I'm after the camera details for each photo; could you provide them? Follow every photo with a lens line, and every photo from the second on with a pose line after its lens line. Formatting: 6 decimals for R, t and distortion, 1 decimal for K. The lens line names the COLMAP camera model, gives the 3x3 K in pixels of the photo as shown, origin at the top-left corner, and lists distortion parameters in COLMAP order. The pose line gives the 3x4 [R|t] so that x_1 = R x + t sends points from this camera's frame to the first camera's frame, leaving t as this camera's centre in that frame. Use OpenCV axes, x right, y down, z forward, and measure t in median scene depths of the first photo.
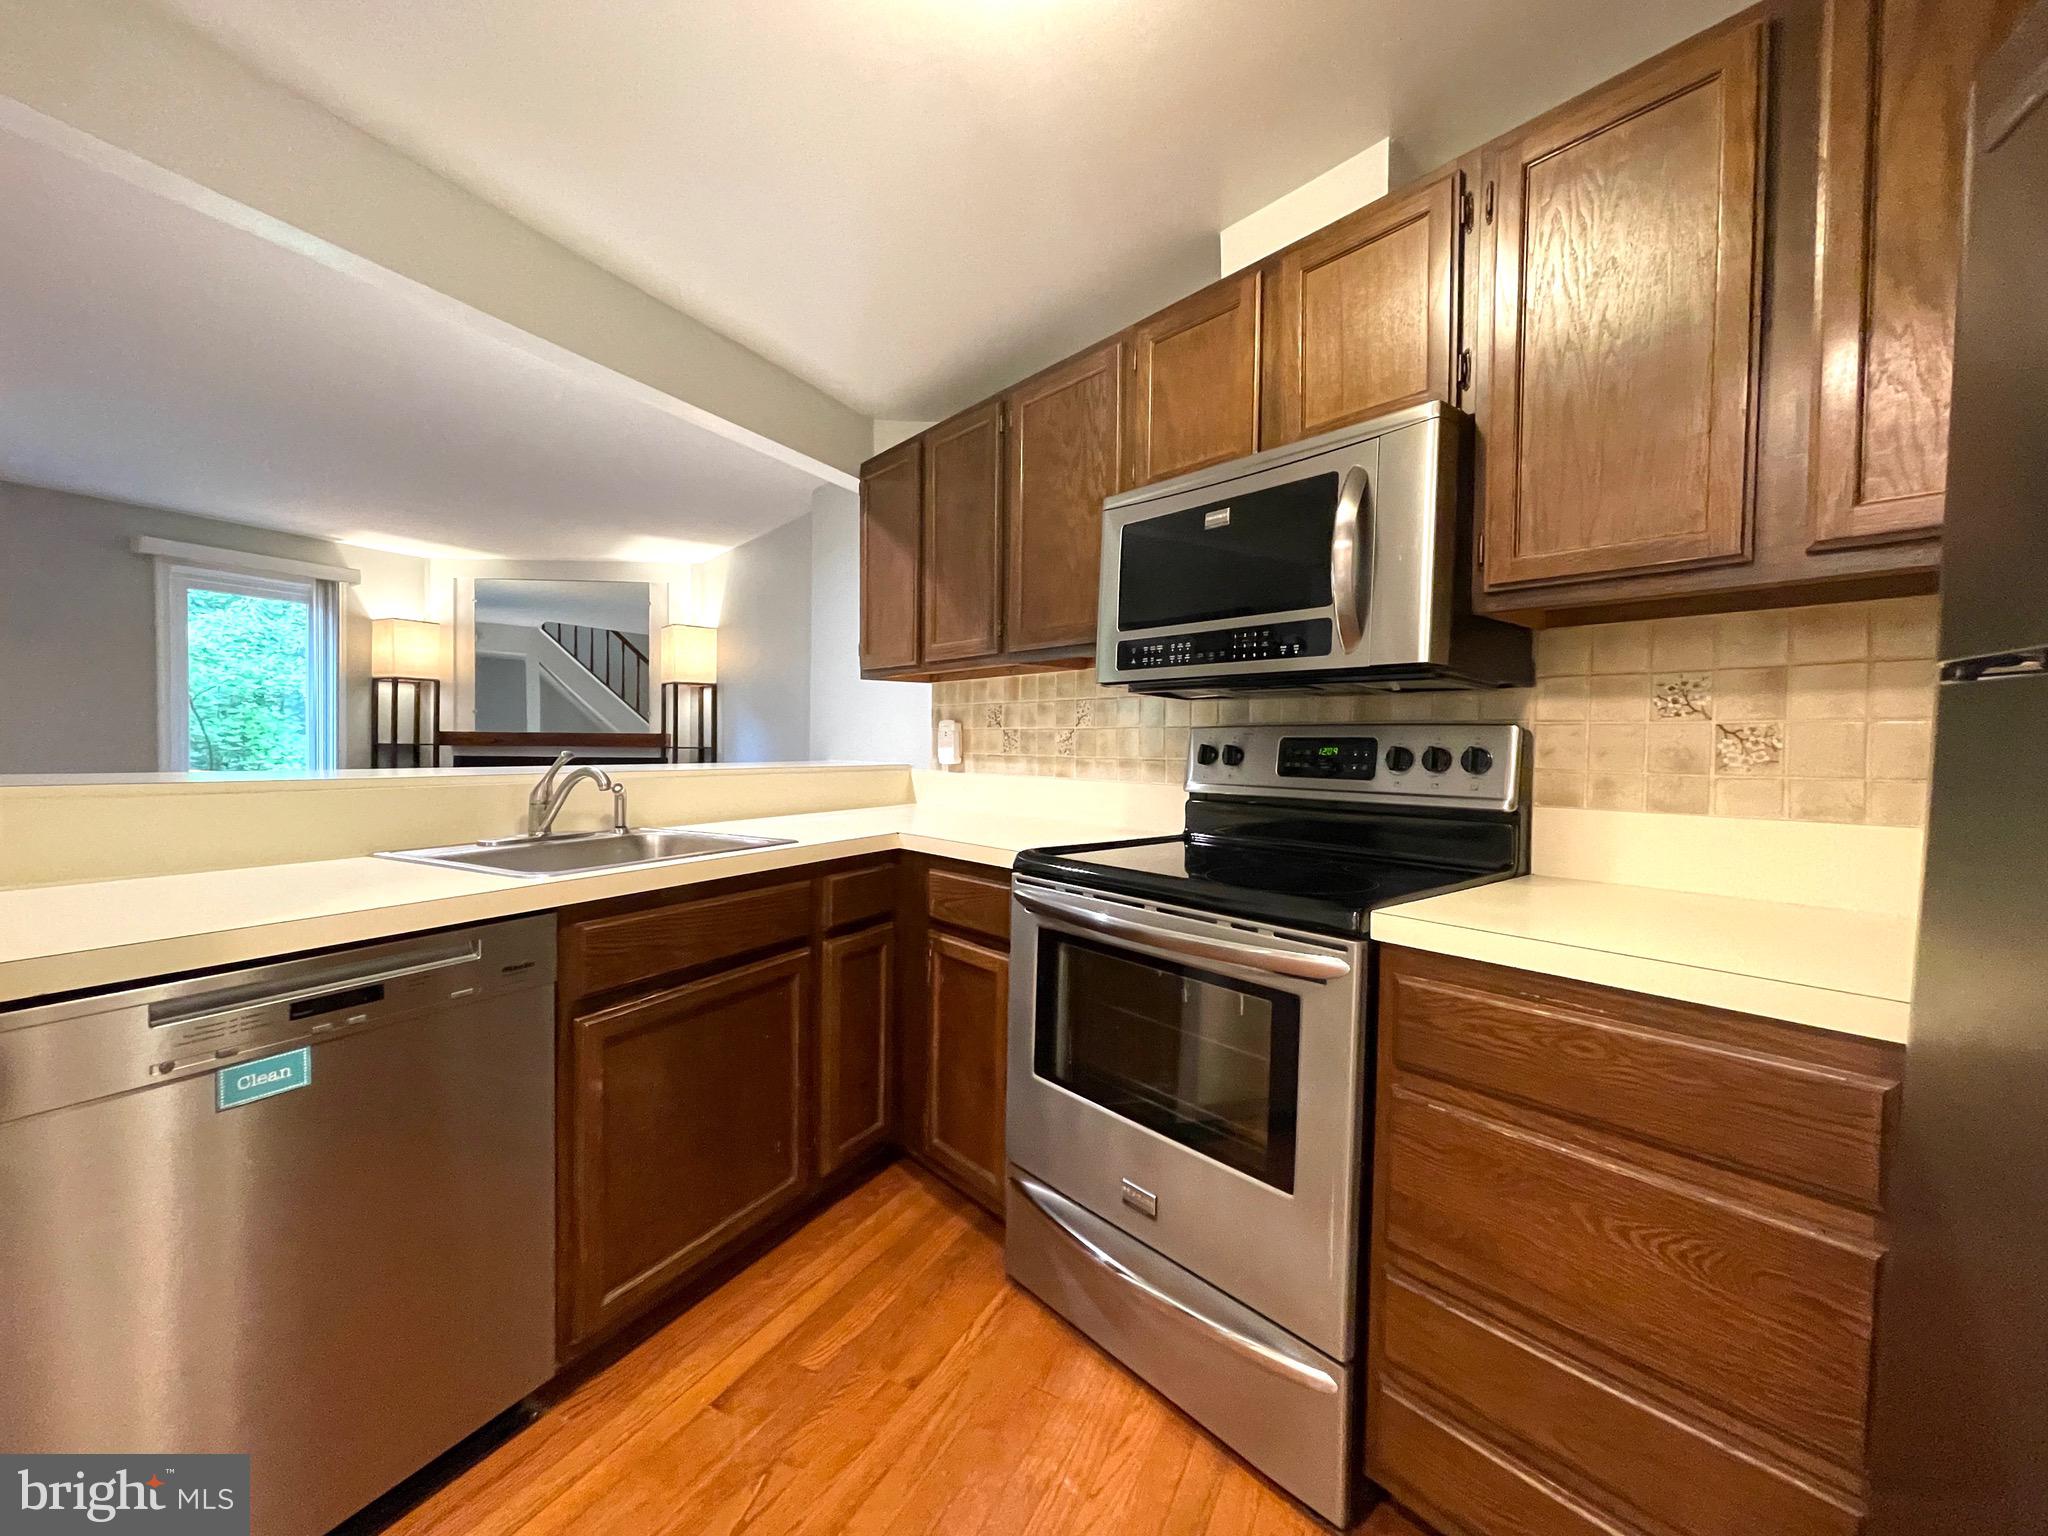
lens RADIAL K [[809.3, 0, 1030.0], [0, 809.3, 761.4], [0, 0, 1]] dist [-0.000777, -0.000039]
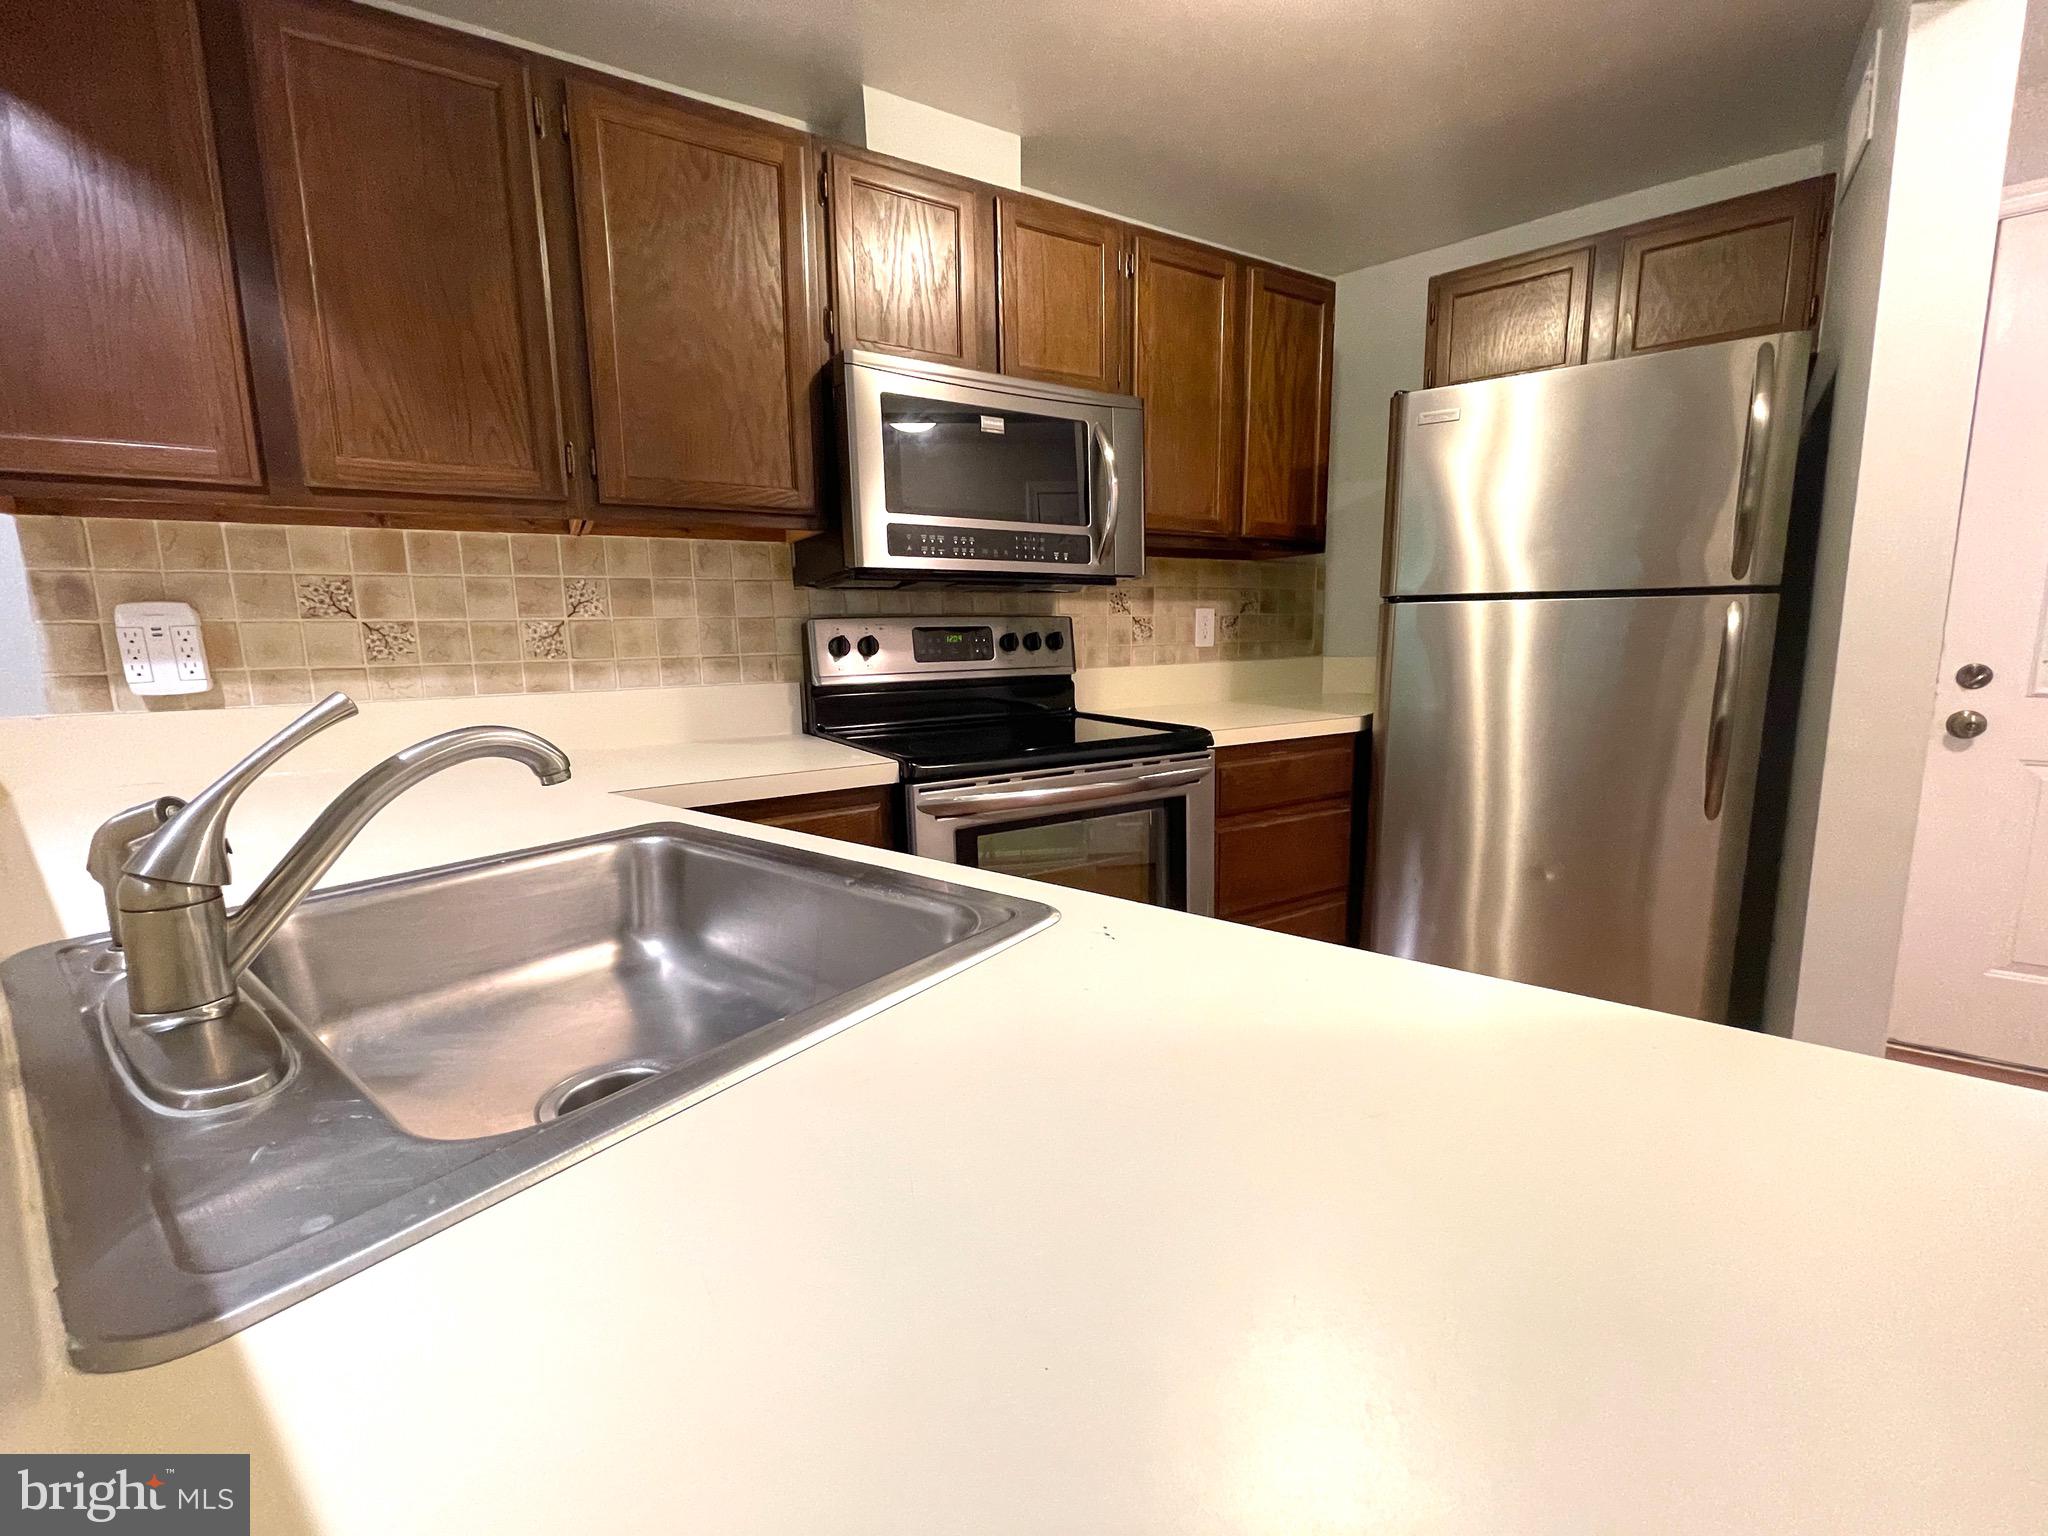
lens RADIAL K [[827.0, 0, 1010.4], [0, 827.0, 764.8], [0, 0, 1]] dist [-0.001806, -0.000256]
pose [[0.184318, -0.170332, 0.967995, -0.887095], [0.041090, 0.985343, 0.165561, -0.029641], [-0.982007, 0.009259, 0.188616, 0.737486]]
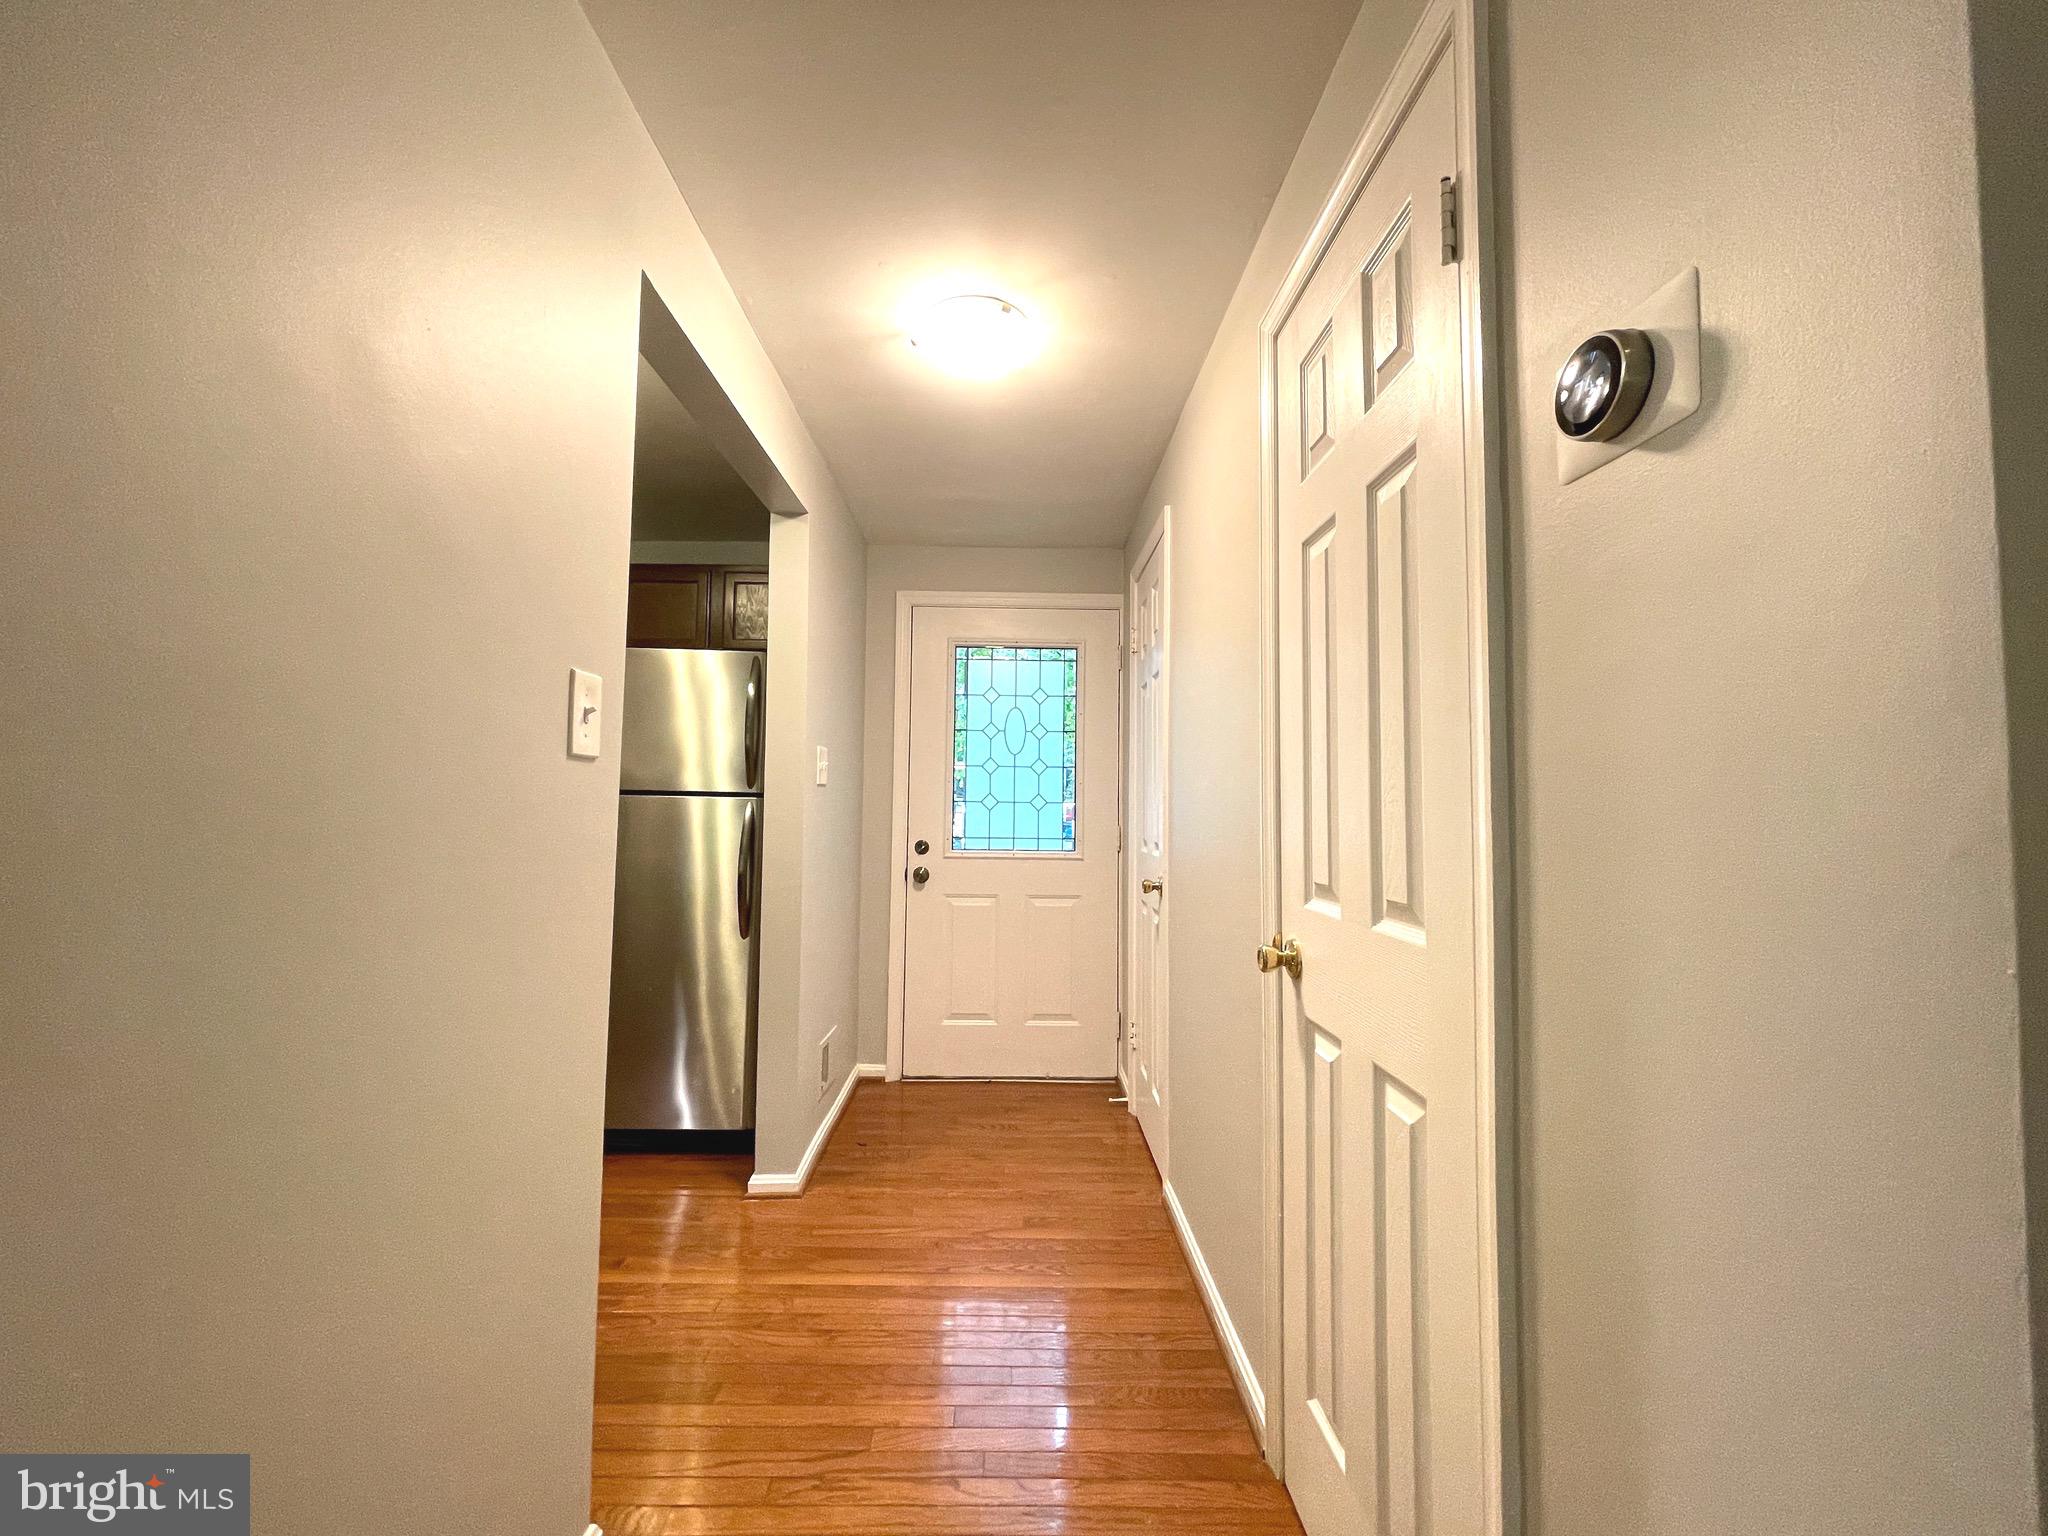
lens RADIAL K [[840.2, 0, 1011.2], [0, 840.2, 758.9], [0, 0, 1]] dist [0.000068, -0.000030]
pose [[-0.463698, 0.025910, 0.885615, -1.474099], [-0.004036, 0.999500, -0.031355, -0.060361], [-0.885984, -0.018114, -0.463361, 0.374892]]
